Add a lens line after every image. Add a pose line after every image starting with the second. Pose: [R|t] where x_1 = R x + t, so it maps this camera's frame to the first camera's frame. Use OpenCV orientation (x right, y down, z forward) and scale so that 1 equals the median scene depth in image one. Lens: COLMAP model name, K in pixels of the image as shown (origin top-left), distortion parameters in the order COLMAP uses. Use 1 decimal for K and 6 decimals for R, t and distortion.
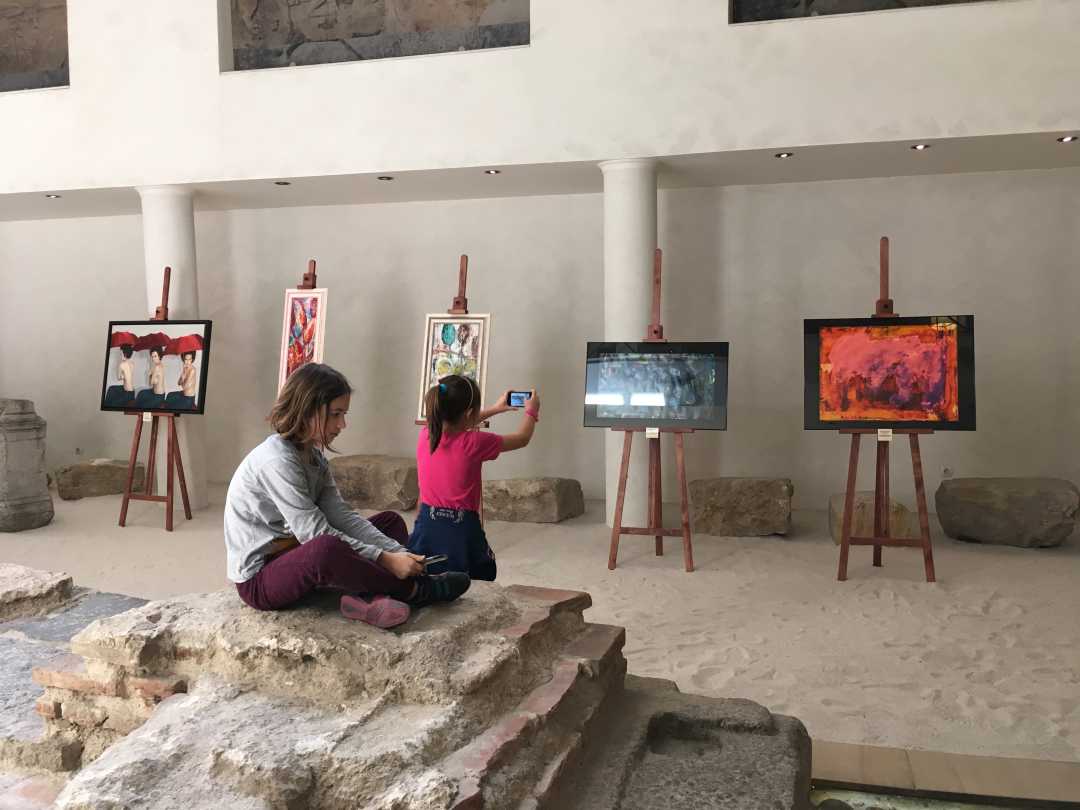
lens RADIAL K [[929.3, 0, 540.0], [0, 929.3, 405.0], [0, 0, 1]] dist [0.042866, 0.003334]
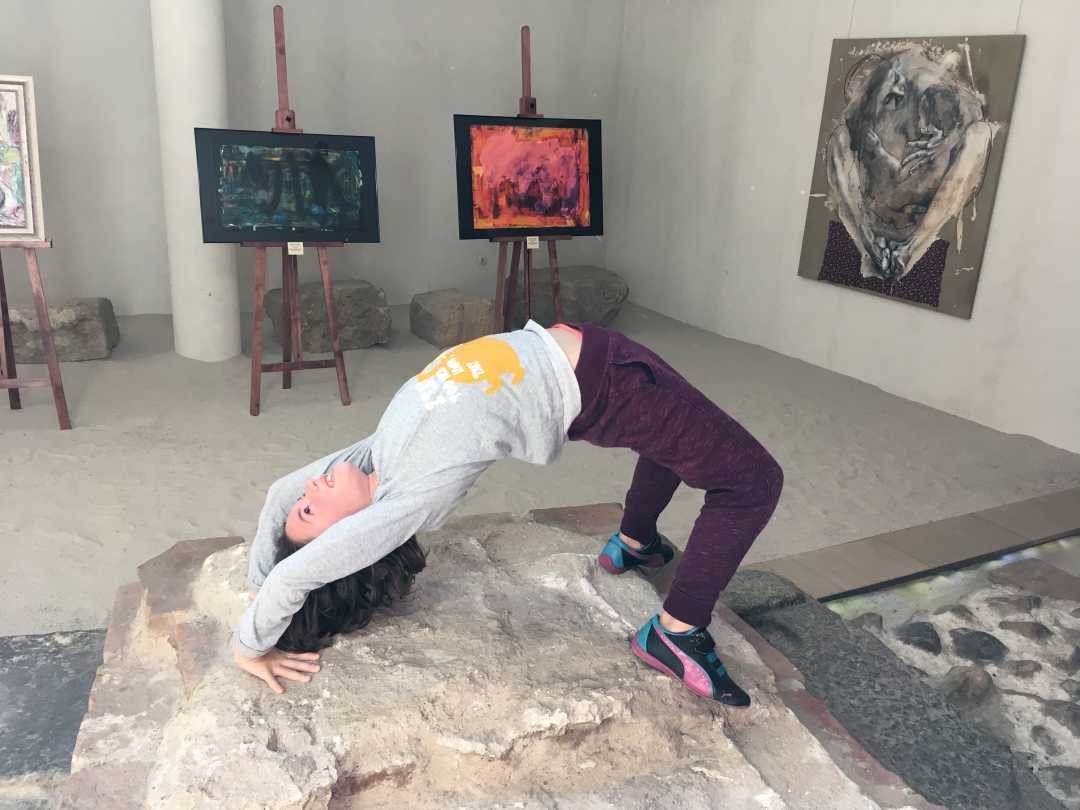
lens RADIAL K [[929.3, 0, 540.0], [0, 929.3, 405.0], [0, 0, 1]] dist [0.042866, 0.003334]
pose [[0.745746, -0.159324, 0.646899, -0.290517], [-0.015703, 0.966511, 0.256143, -0.054060], [-0.666045, -0.201176, 0.718270, 0.246633]]
